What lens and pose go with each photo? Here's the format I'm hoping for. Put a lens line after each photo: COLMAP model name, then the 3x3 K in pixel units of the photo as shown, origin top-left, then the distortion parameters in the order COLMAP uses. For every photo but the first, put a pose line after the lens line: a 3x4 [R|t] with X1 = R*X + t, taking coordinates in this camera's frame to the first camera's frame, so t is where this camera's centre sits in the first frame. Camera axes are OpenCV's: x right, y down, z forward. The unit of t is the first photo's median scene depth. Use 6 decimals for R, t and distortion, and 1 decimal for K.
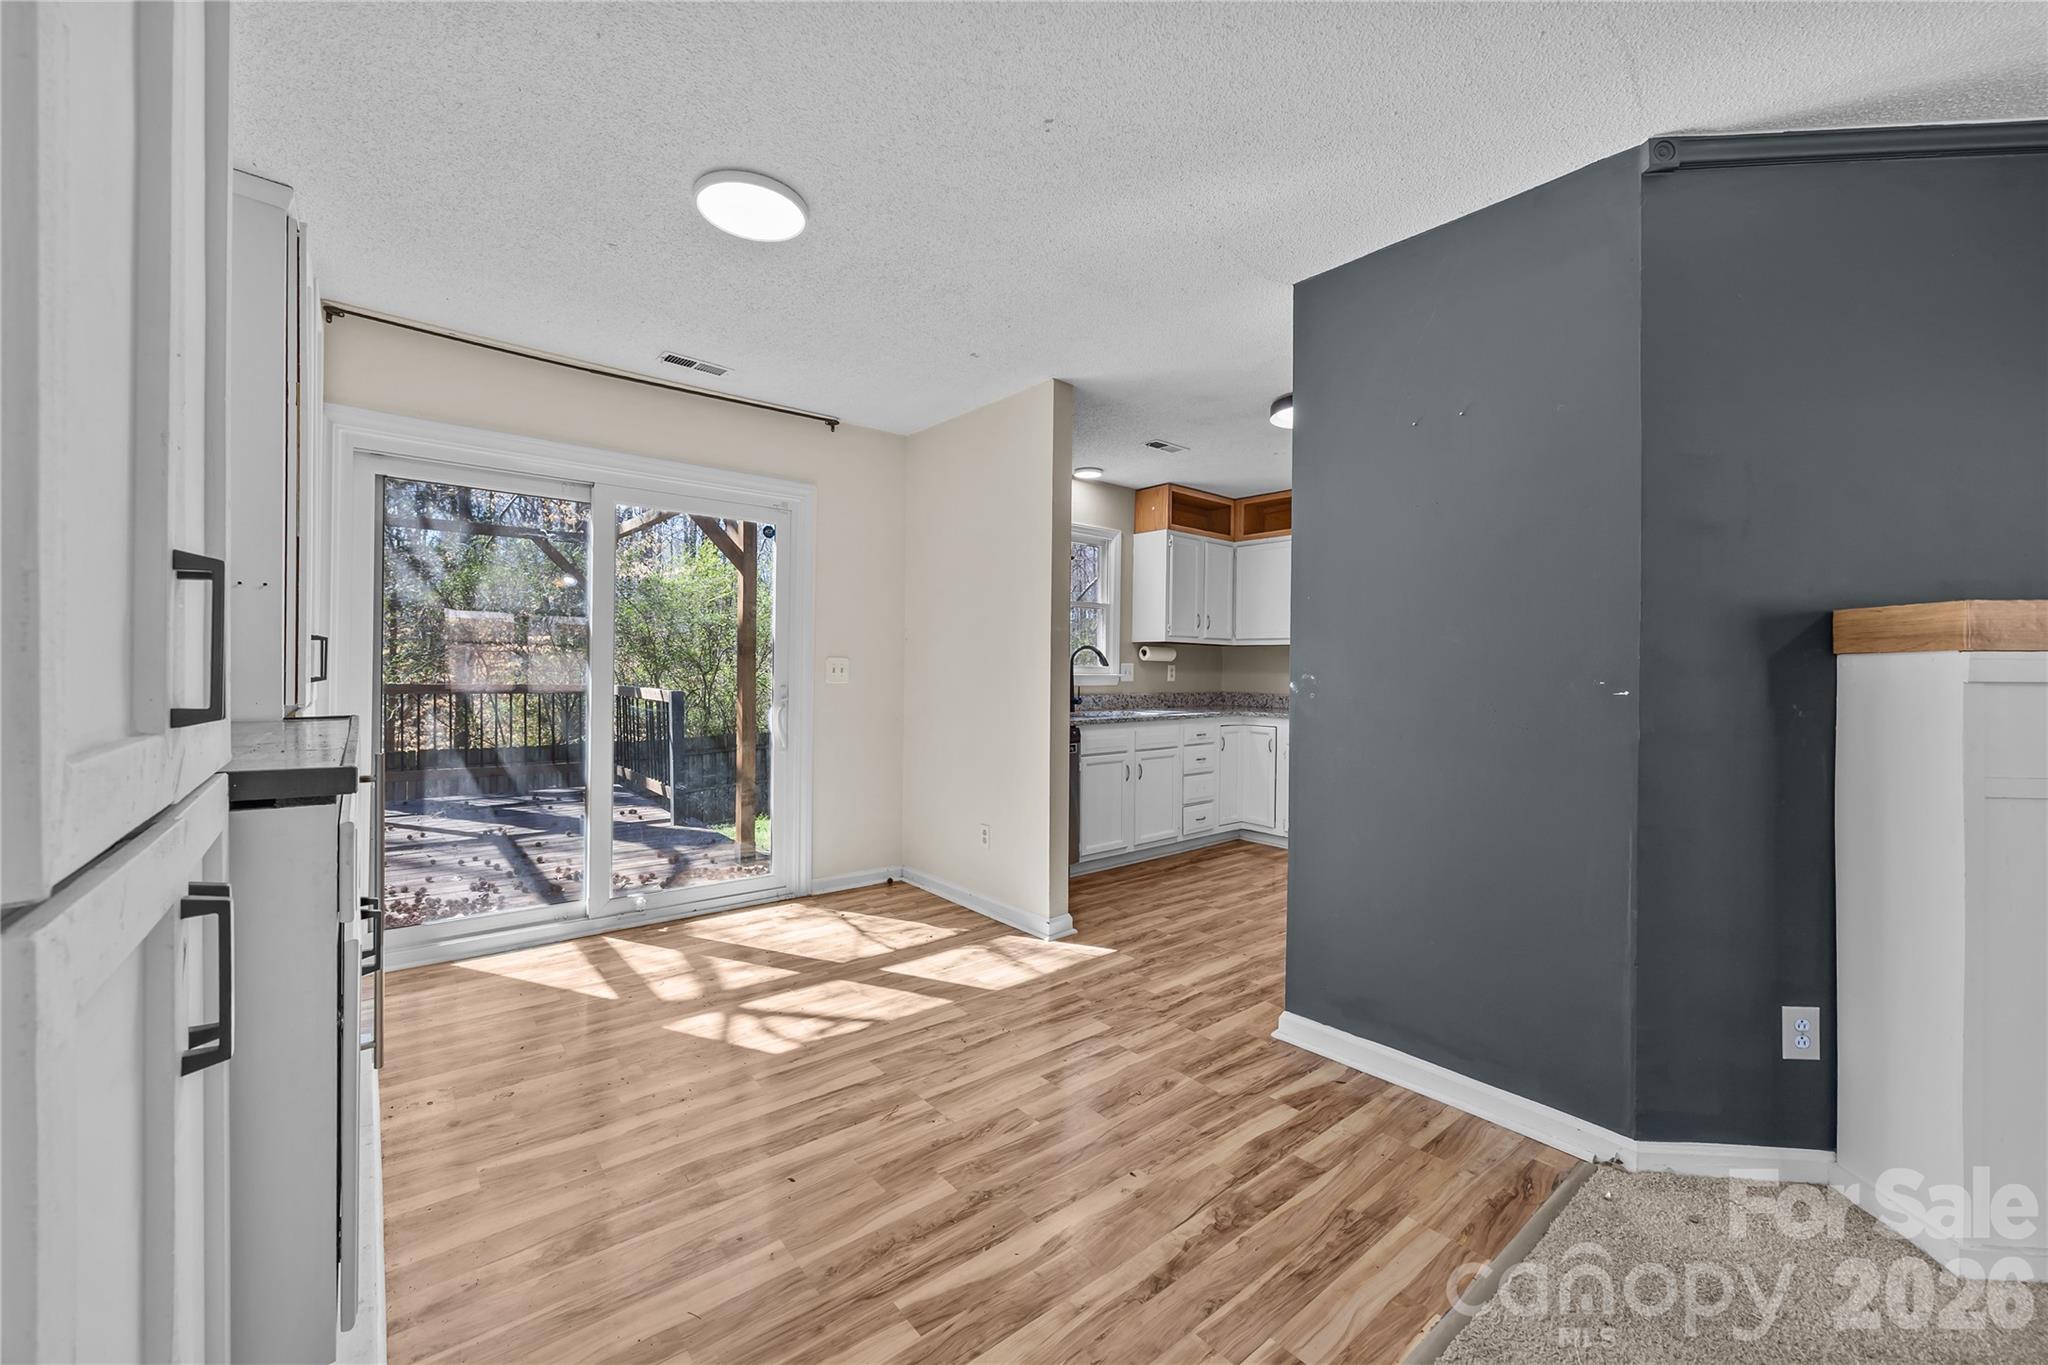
lens RADIAL K [[787.2, 0, 1026.4], [0, 787.2, 676.5], [0, 0, 1]] dist [-0.002386, 0.000374]
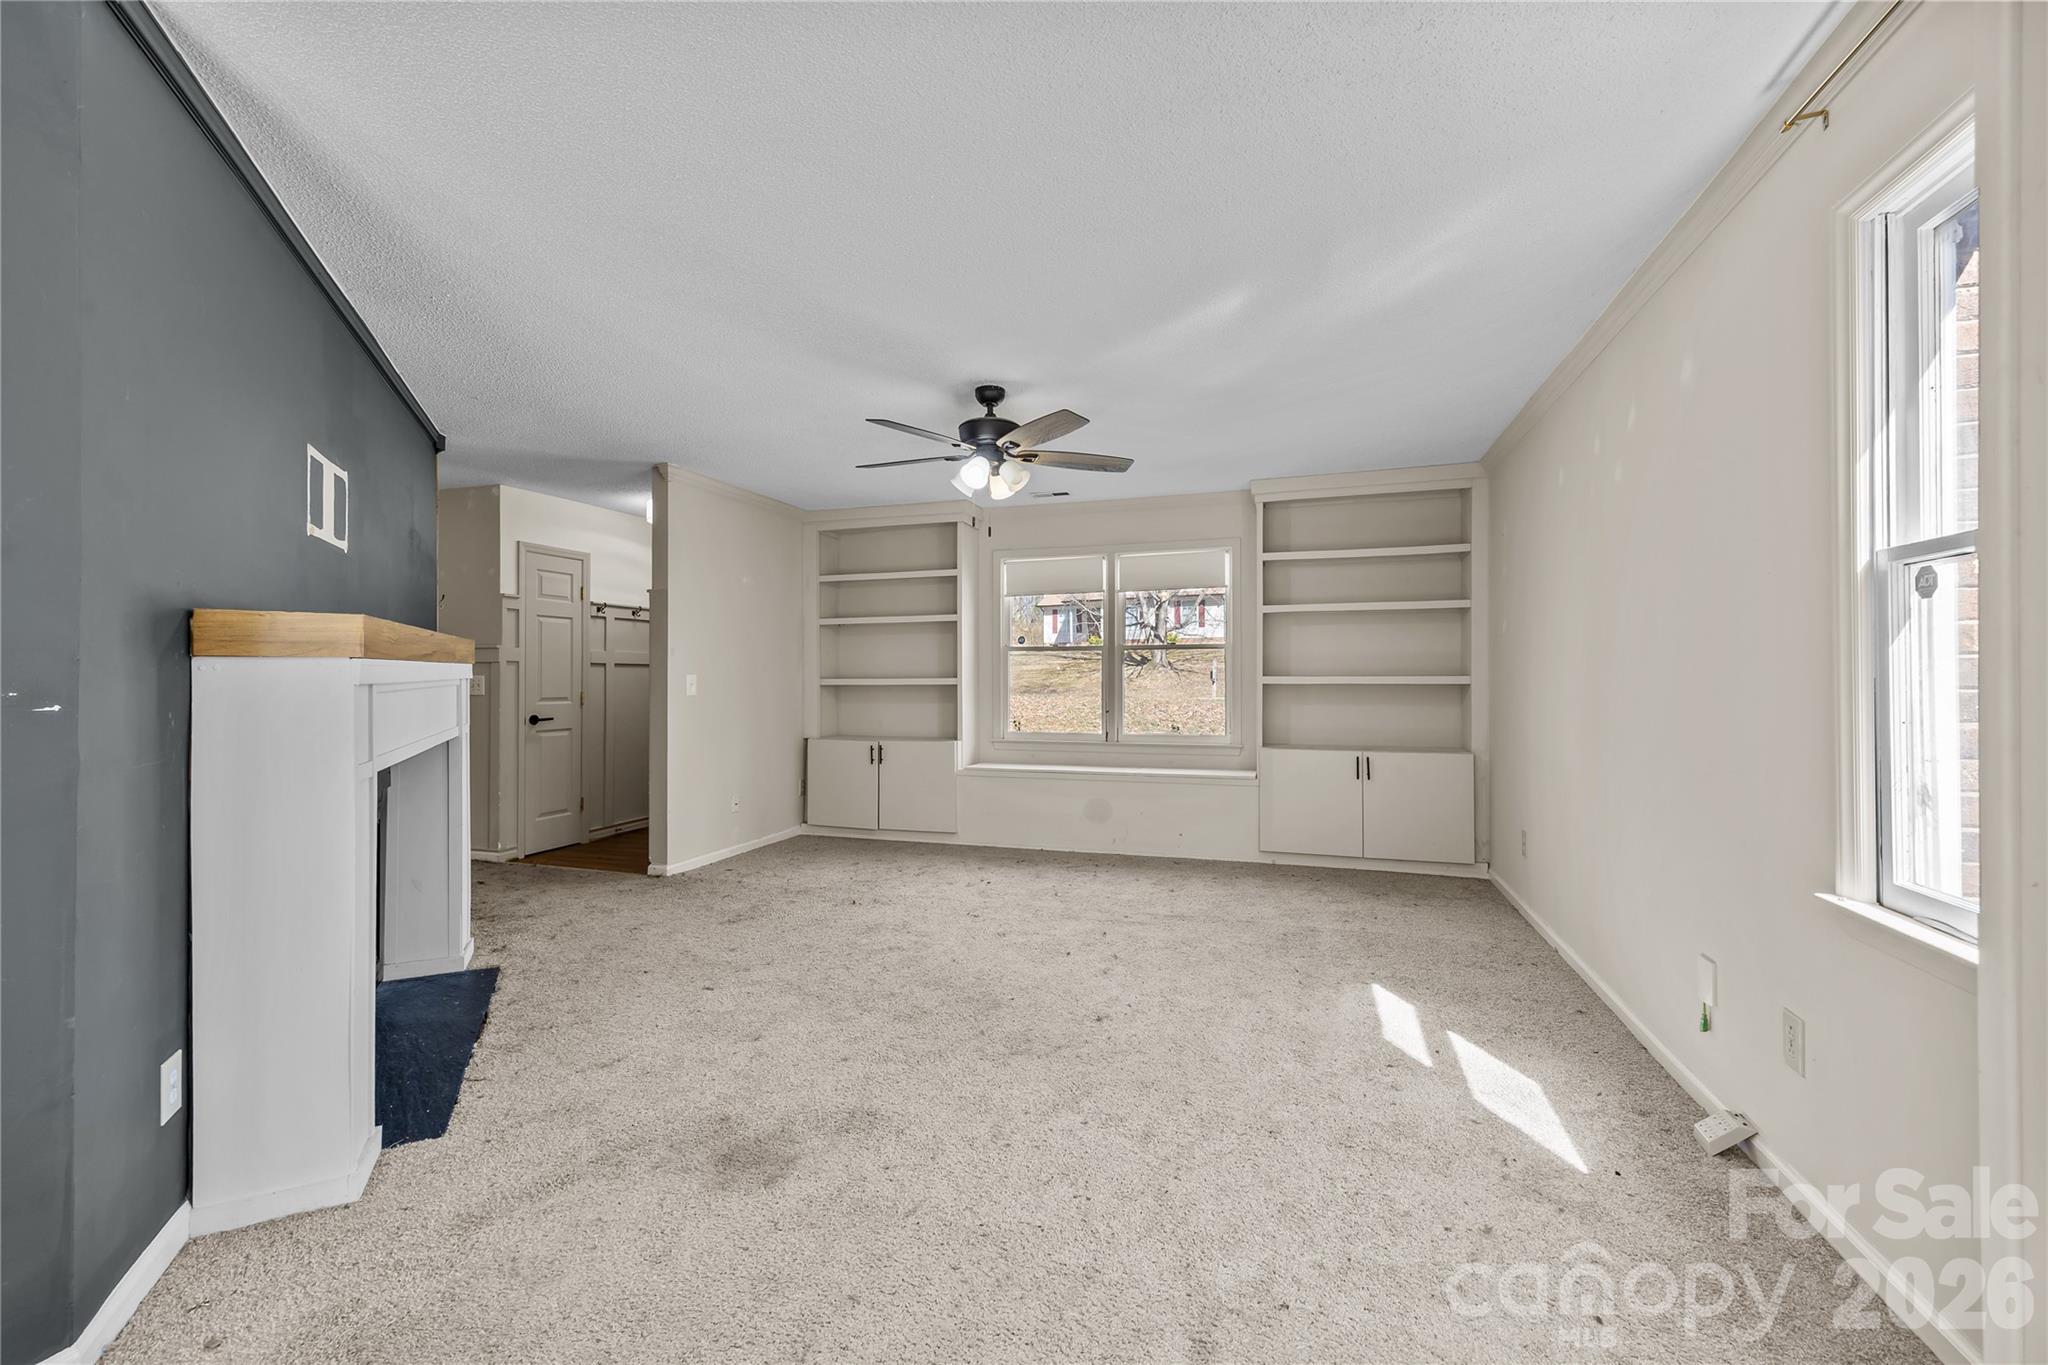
lens RADIAL K [[787.2, 0, 1023.2], [0, 787.2, 685.1], [0, 0, 1]] dist [-0.002386, 0.000374]
pose [[-0.510845, -0.007672, 0.859638, -0.255321], [0.000992, 0.999954, 0.009514, -0.002545], [-0.859672, 0.005713, -0.510814, 0.639329]]
